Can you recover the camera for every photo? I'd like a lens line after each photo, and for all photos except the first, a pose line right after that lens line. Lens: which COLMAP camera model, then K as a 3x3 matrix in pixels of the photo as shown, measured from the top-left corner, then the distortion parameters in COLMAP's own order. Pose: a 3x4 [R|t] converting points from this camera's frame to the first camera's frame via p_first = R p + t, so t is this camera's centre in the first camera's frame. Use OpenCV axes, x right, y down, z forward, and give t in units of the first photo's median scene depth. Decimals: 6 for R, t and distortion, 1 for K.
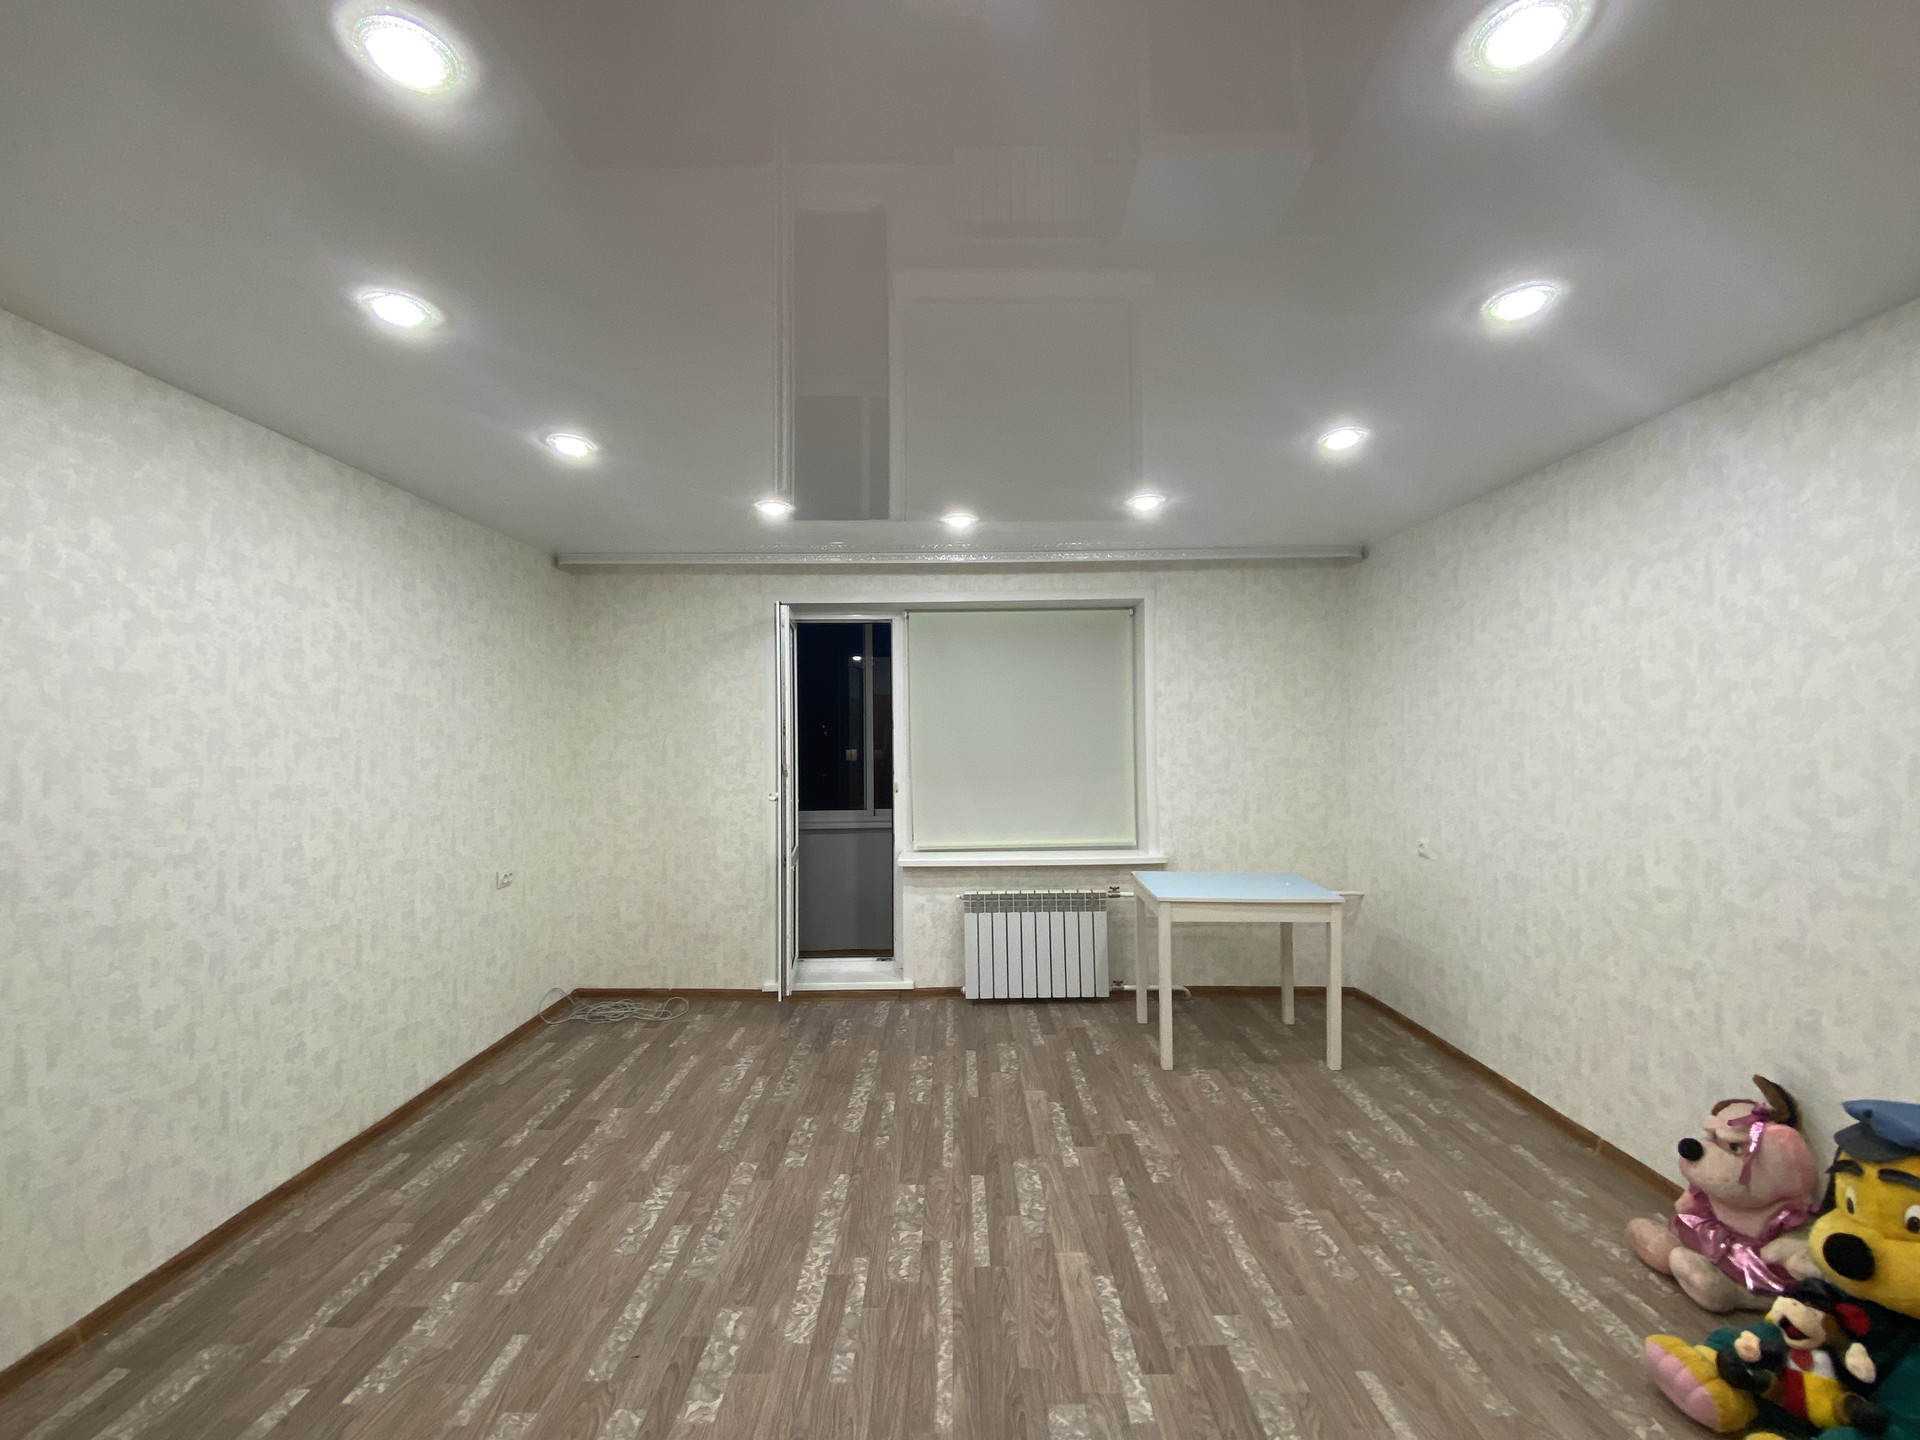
lens RADIAL K [[776.0, 0, 961.6], [0, 776.0, 715.9], [0, 0, 1]] dist [-0.014175, -0.002482]
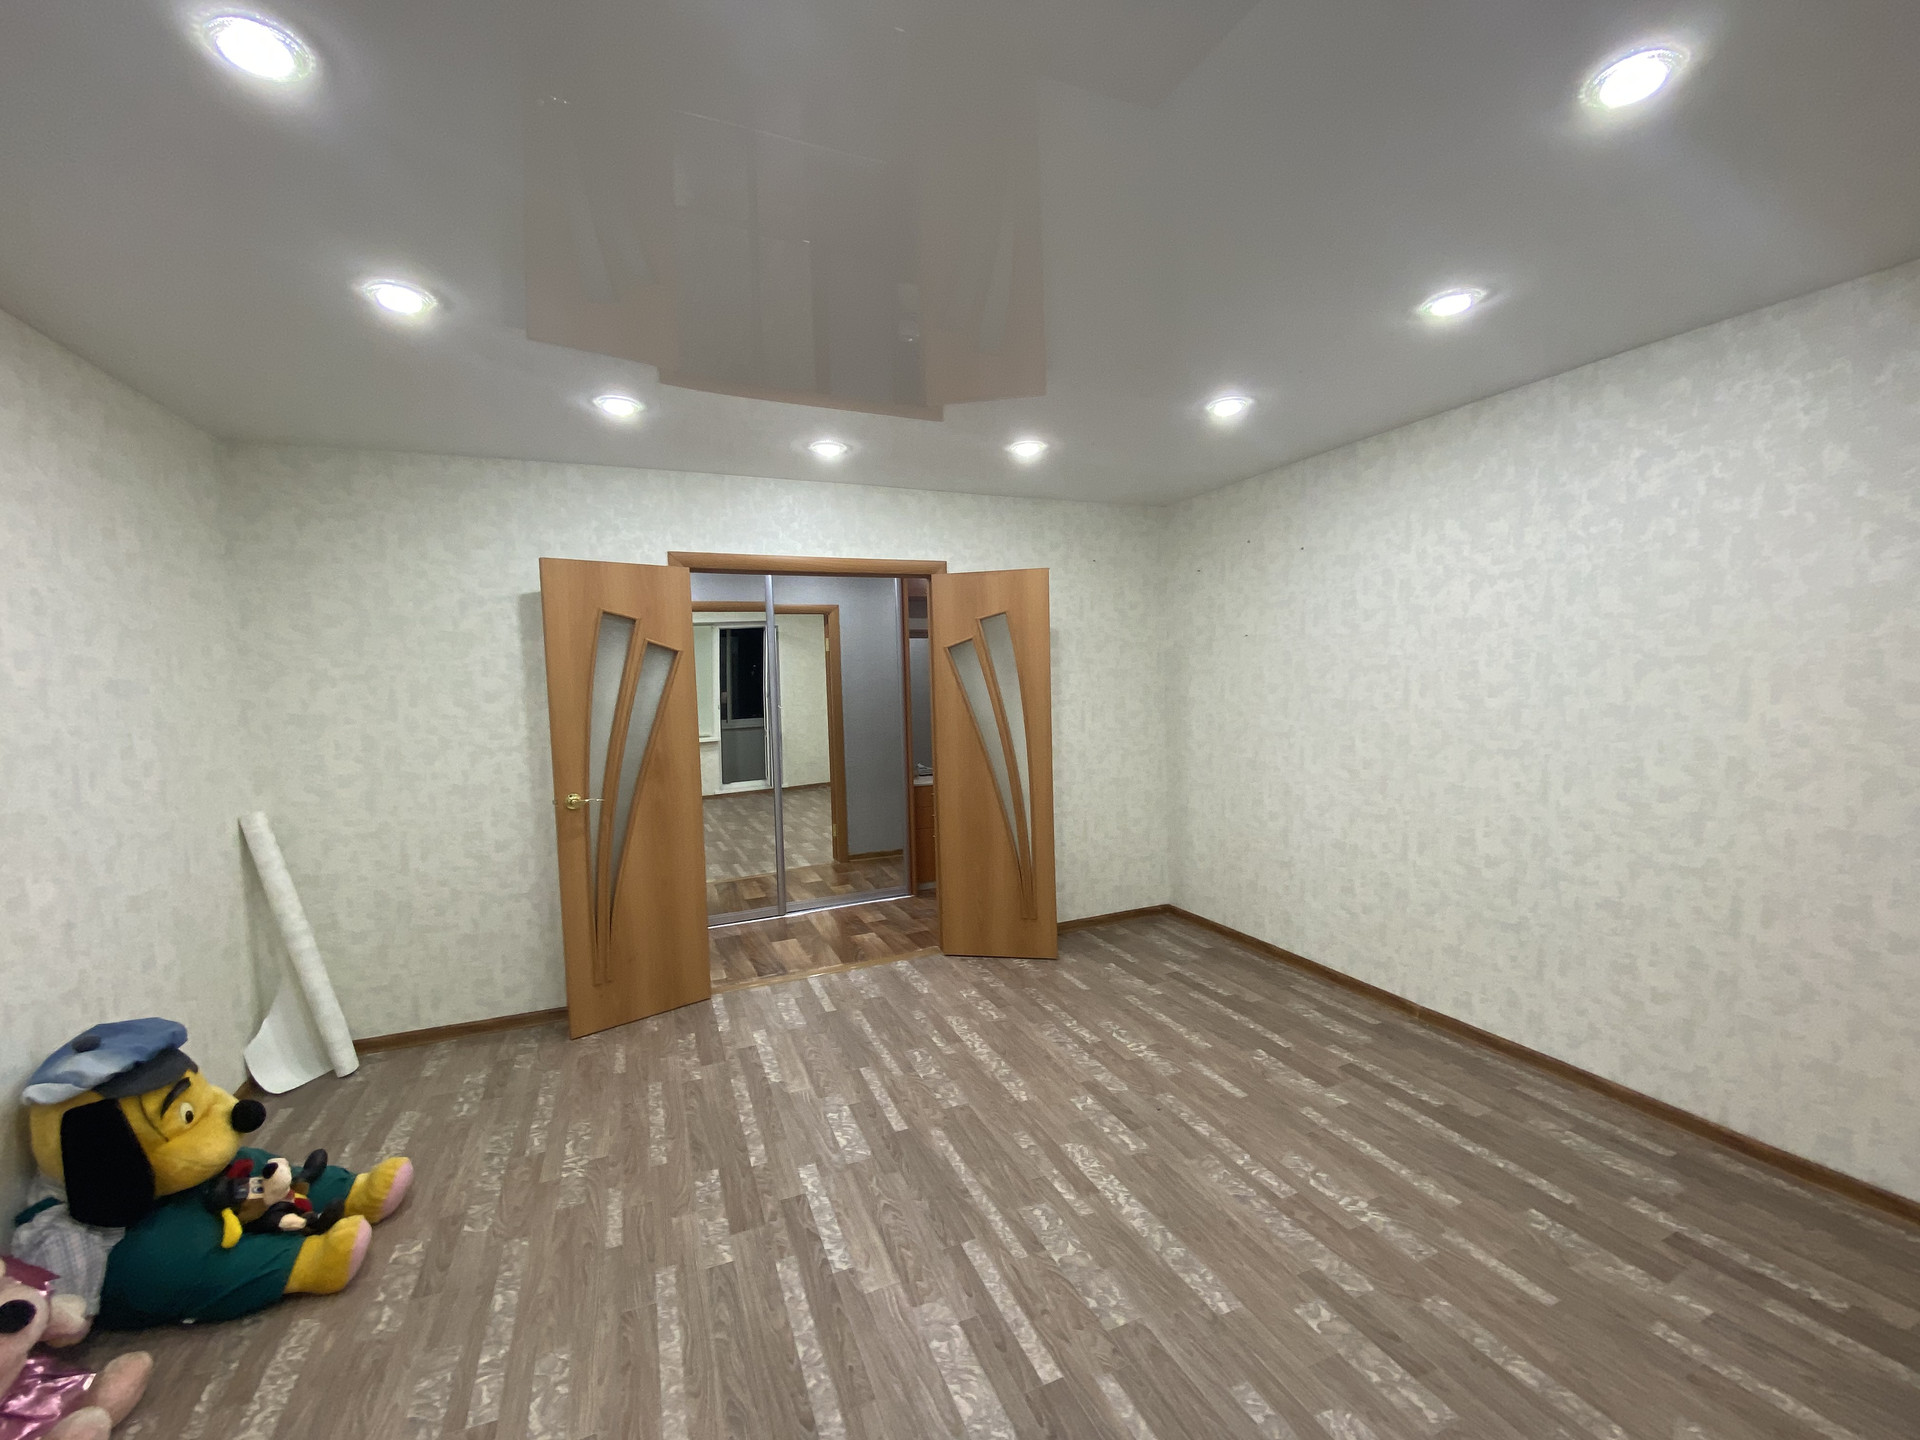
lens RADIAL K [[776.0, 0, 953.6], [0, 776.0, 718.7], [0, 0, 1]] dist [-0.014175, -0.002482]
pose [[-0.927890, 0.056439, -0.368557, 0.364724], [0.048264, 0.998342, 0.031371, 0.041017], [0.369717, 0.011321, -0.929076, 1.904588]]
